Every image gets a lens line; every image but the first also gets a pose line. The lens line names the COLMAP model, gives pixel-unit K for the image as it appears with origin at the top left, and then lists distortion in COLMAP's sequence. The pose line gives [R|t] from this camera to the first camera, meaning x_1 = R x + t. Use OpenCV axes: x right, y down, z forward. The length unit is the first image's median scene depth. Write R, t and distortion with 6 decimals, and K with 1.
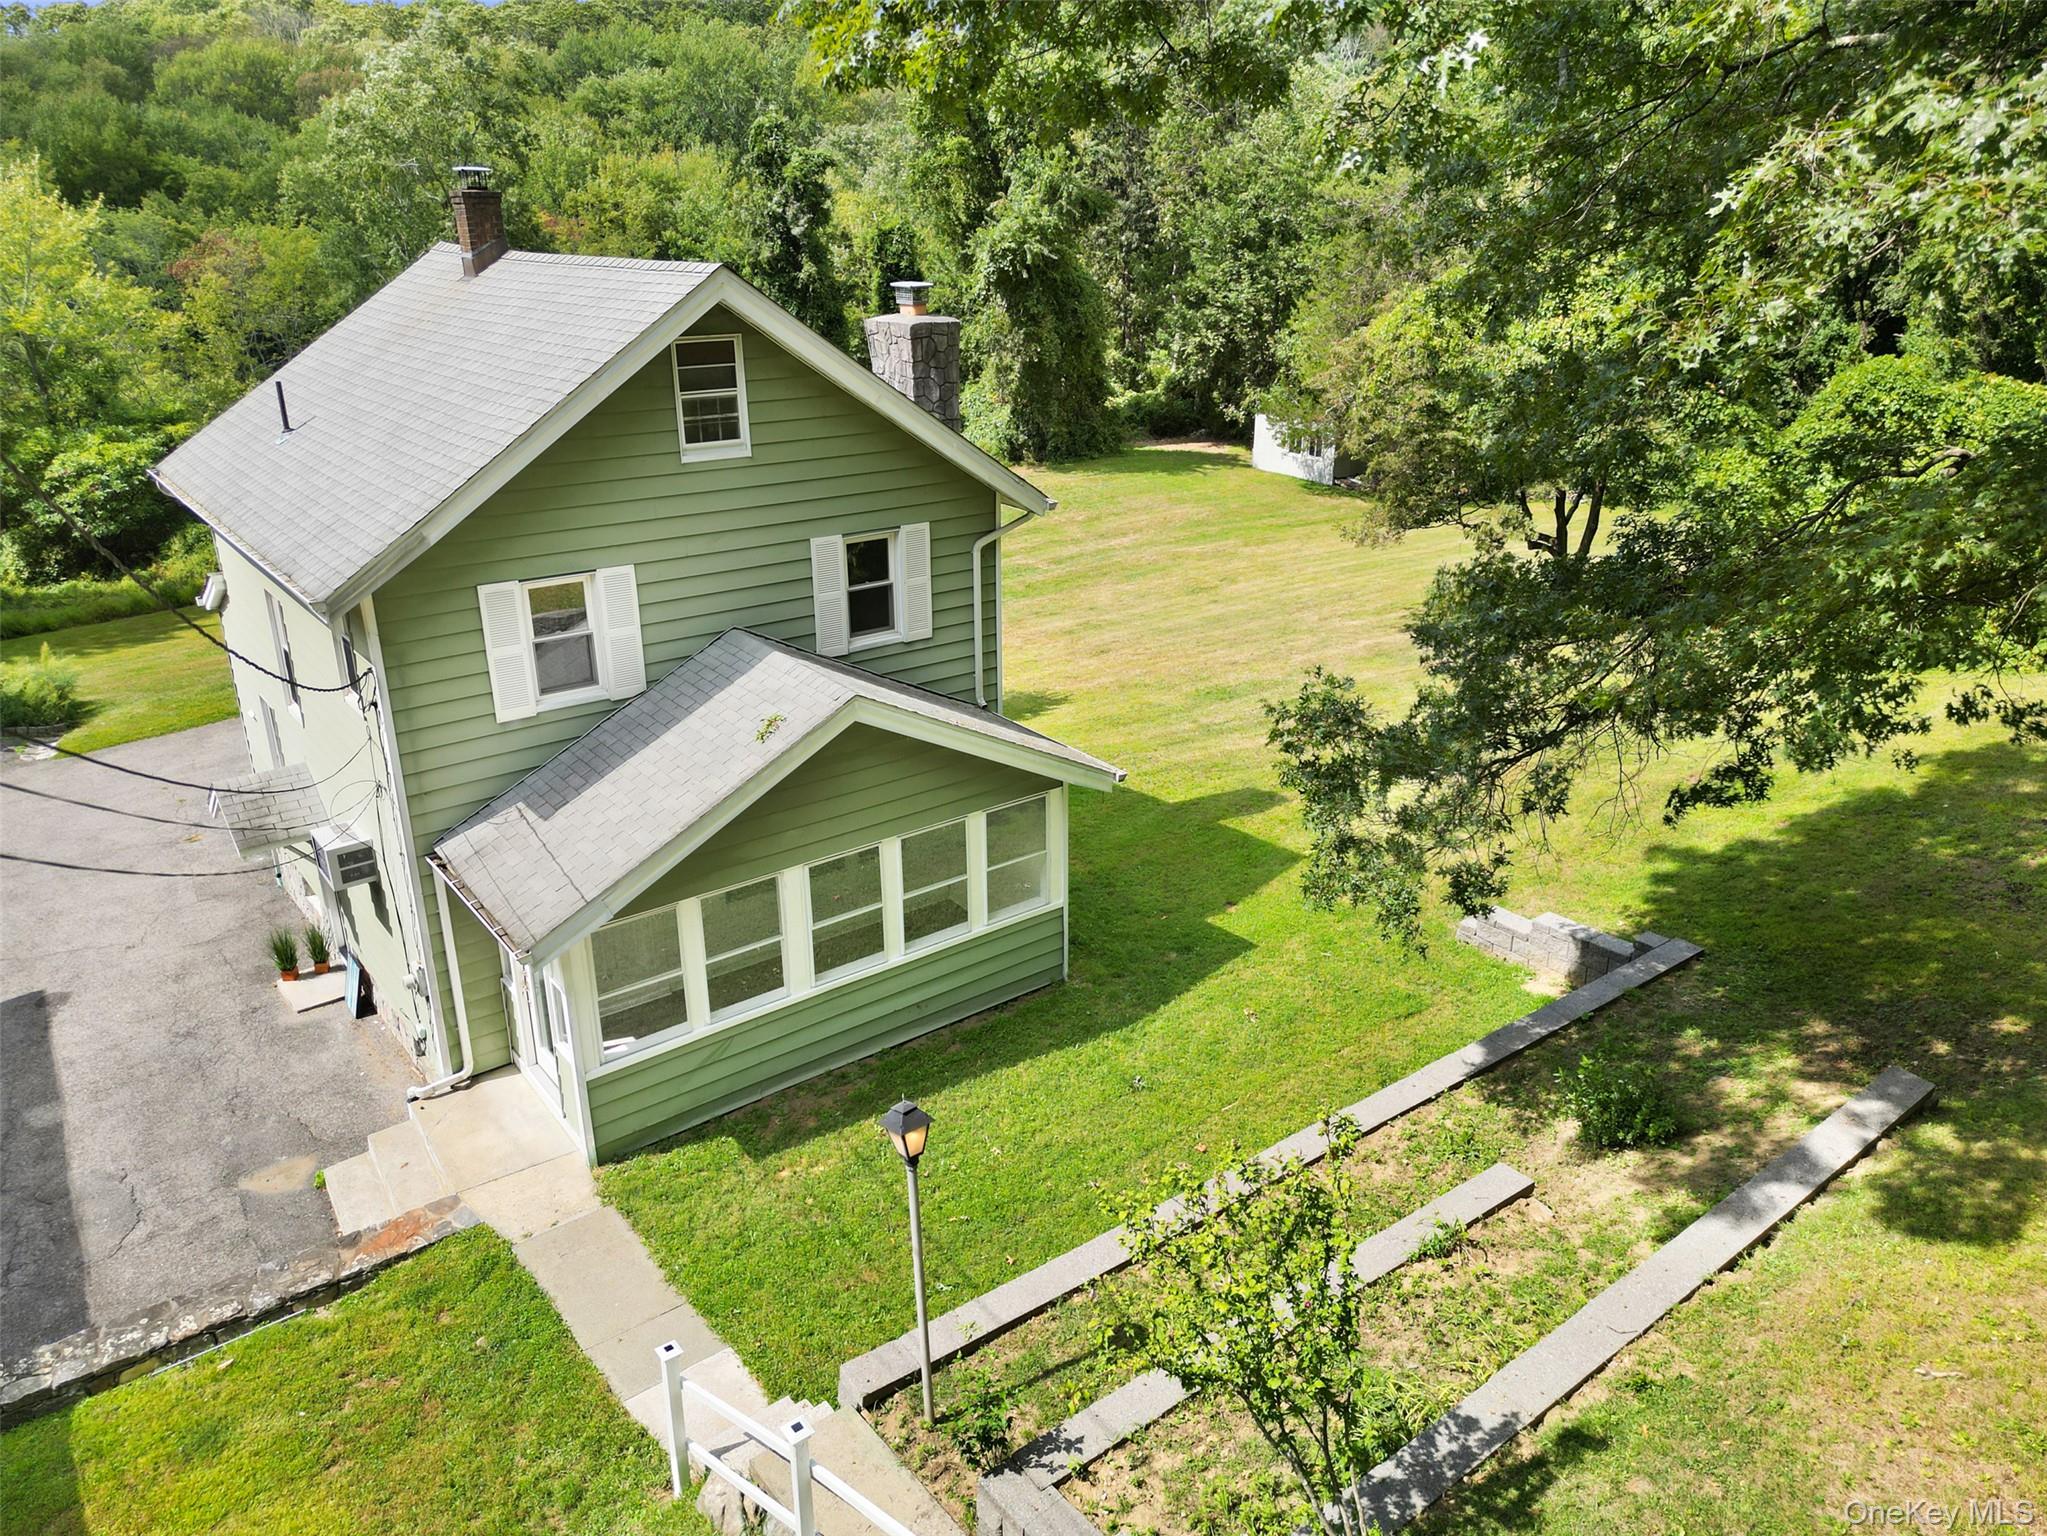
lens RADIAL K [[1431.7, 0, 1023.4], [0, 1431.7, 760.4], [0, 0, 1]] dist [0.039929, -0.028578]
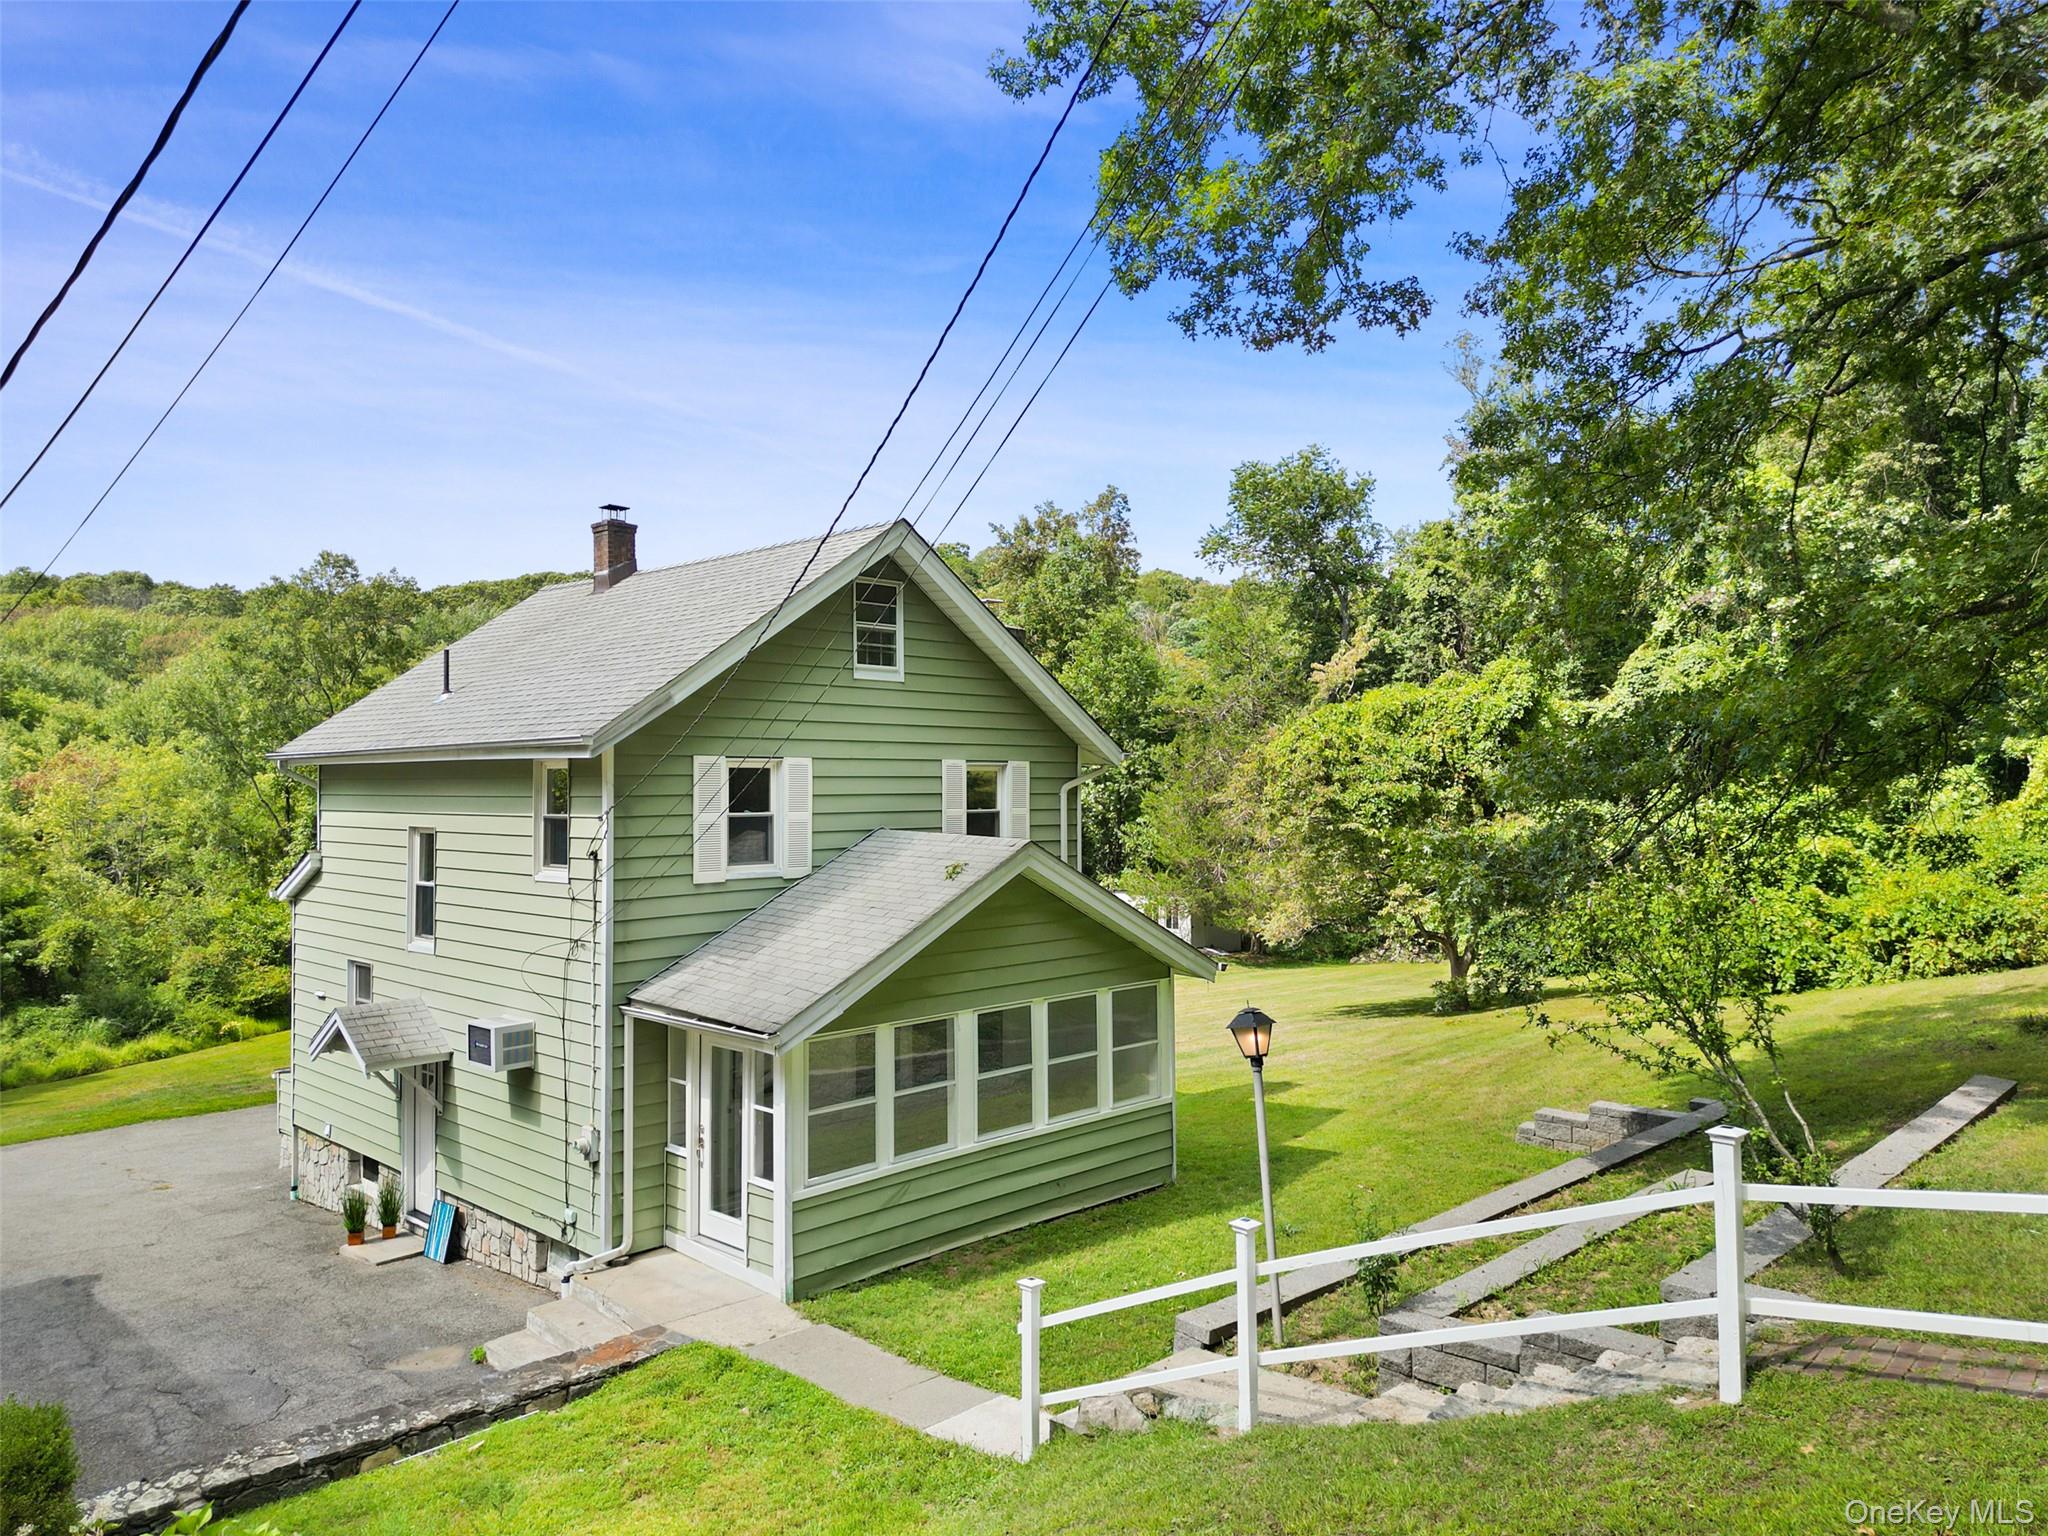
lens RADIAL K [[1432.4, 0, 1023.9], [0, 1432.4, 760.4], [0, 0, 1]] dist [0.039929, -0.028578]
pose [[0.989973, 0.003364, 0.141220, -0.263127], [0.049892, 0.926958, -0.371834, 0.293822], [-0.132156, 0.375151, 0.917495, -0.062685]]
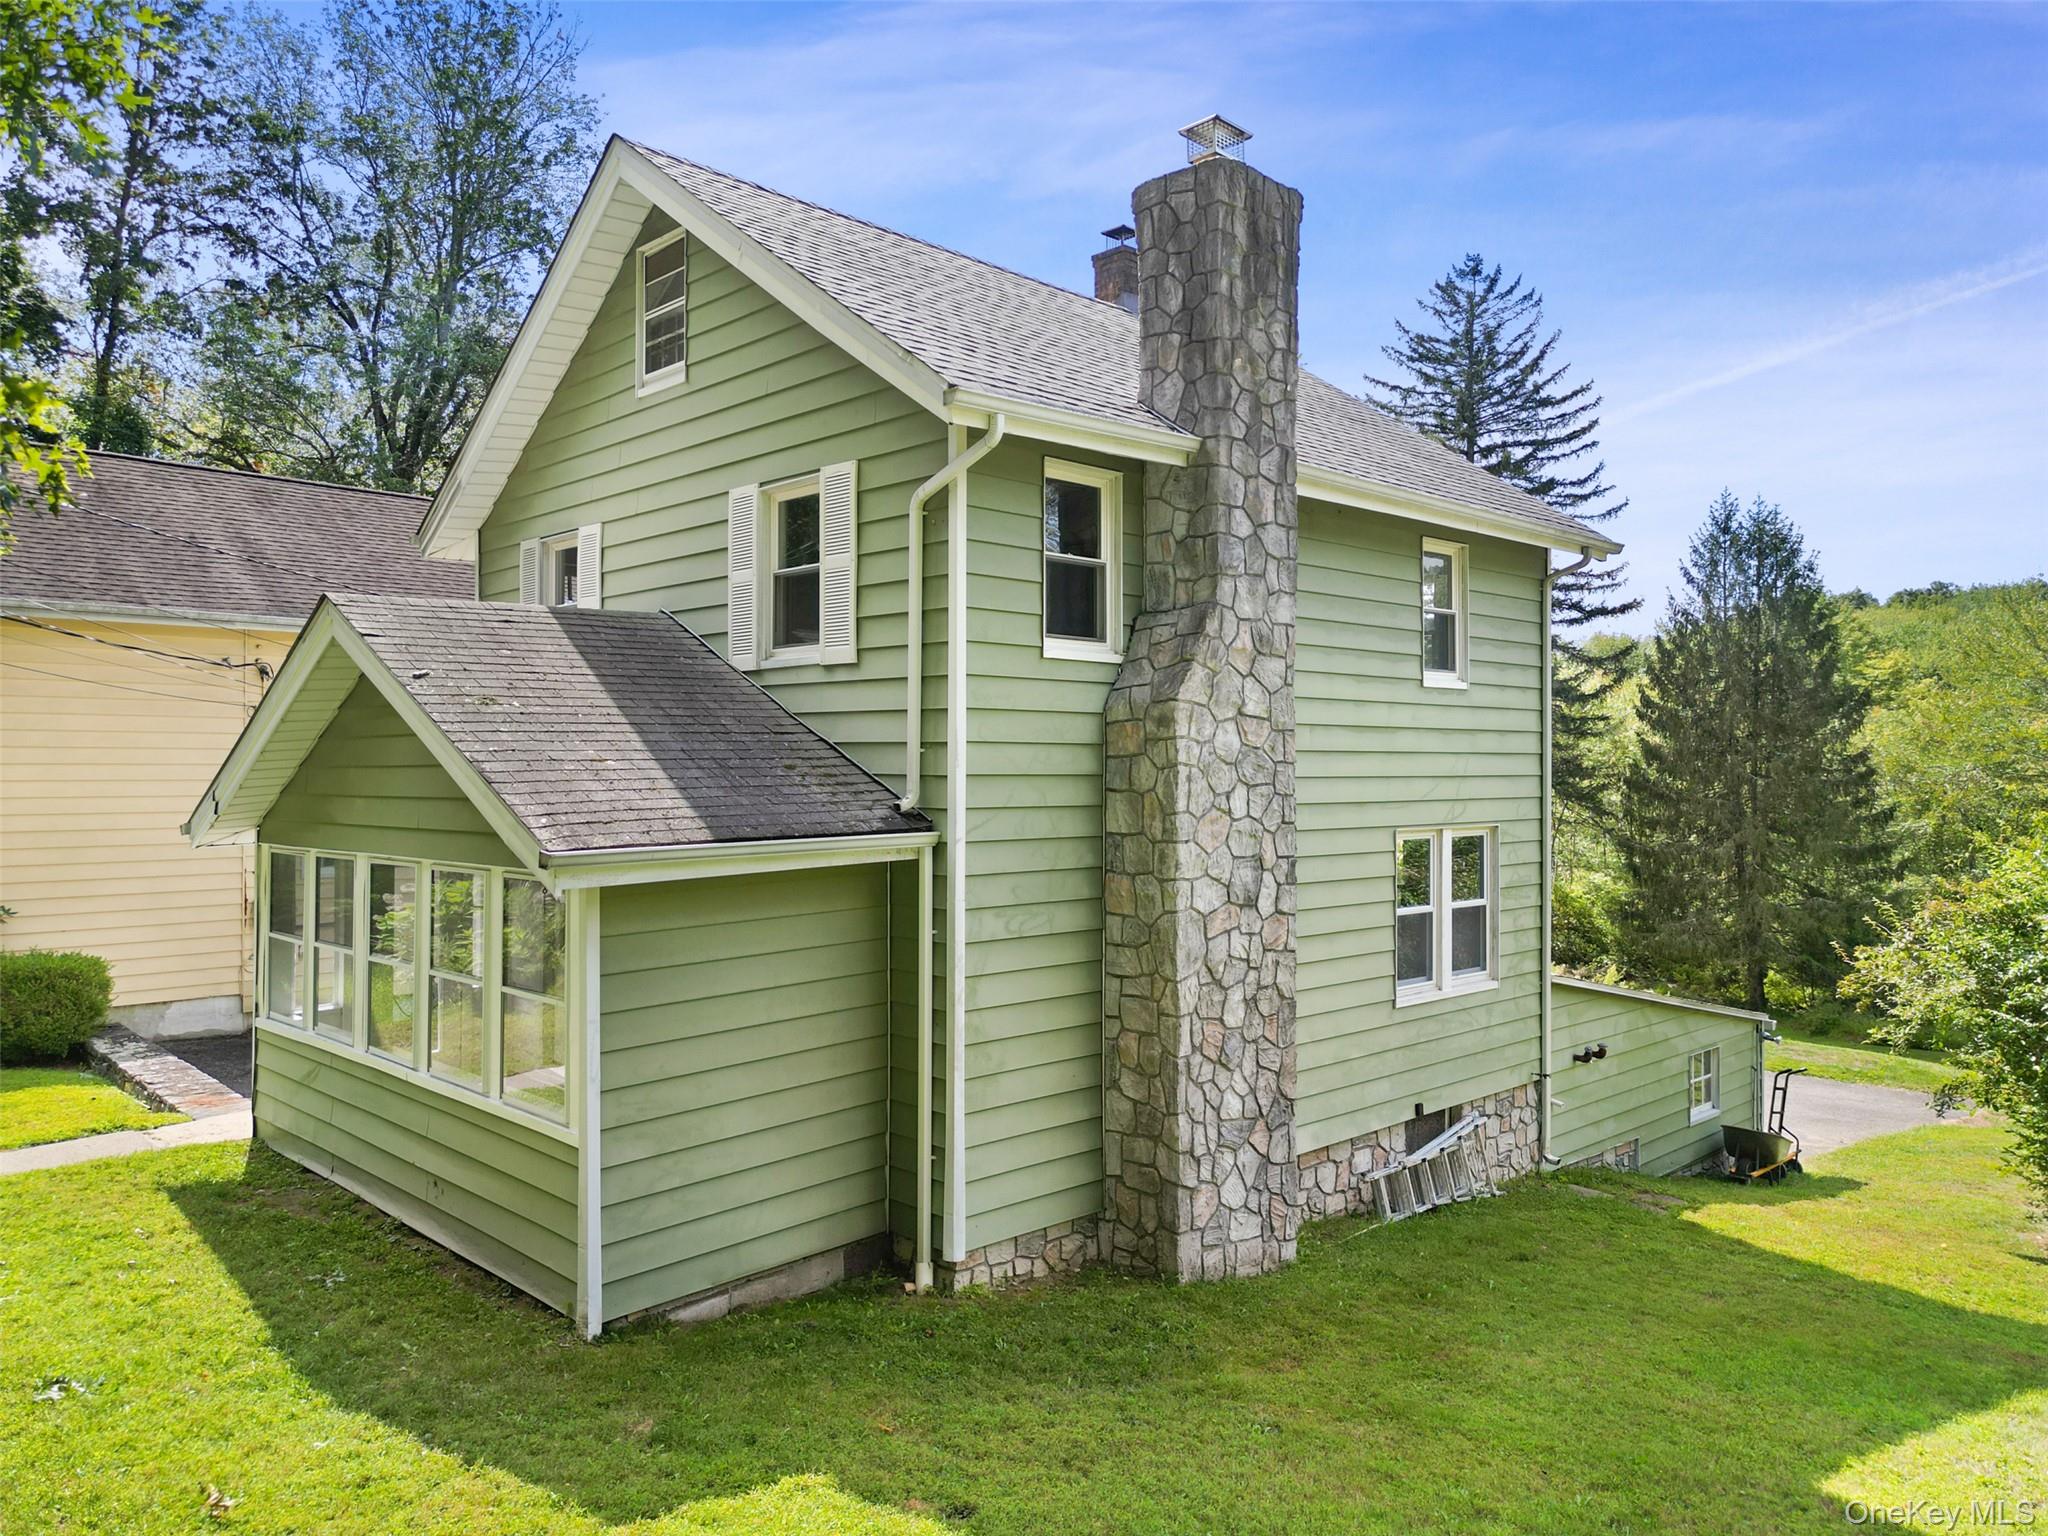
lens RADIAL K [[1432.4, 0, 1023.9], [0, 1432.4, 760.4], [0, 0, 1]] dist [0.039929, -0.028578]
pose [[0.122246, -0.003784, -0.992493, 0.590732], [-0.362080, 0.930903, -0.048146, -0.055907], [0.924096, 0.365247, 0.112429, 1.179694]]
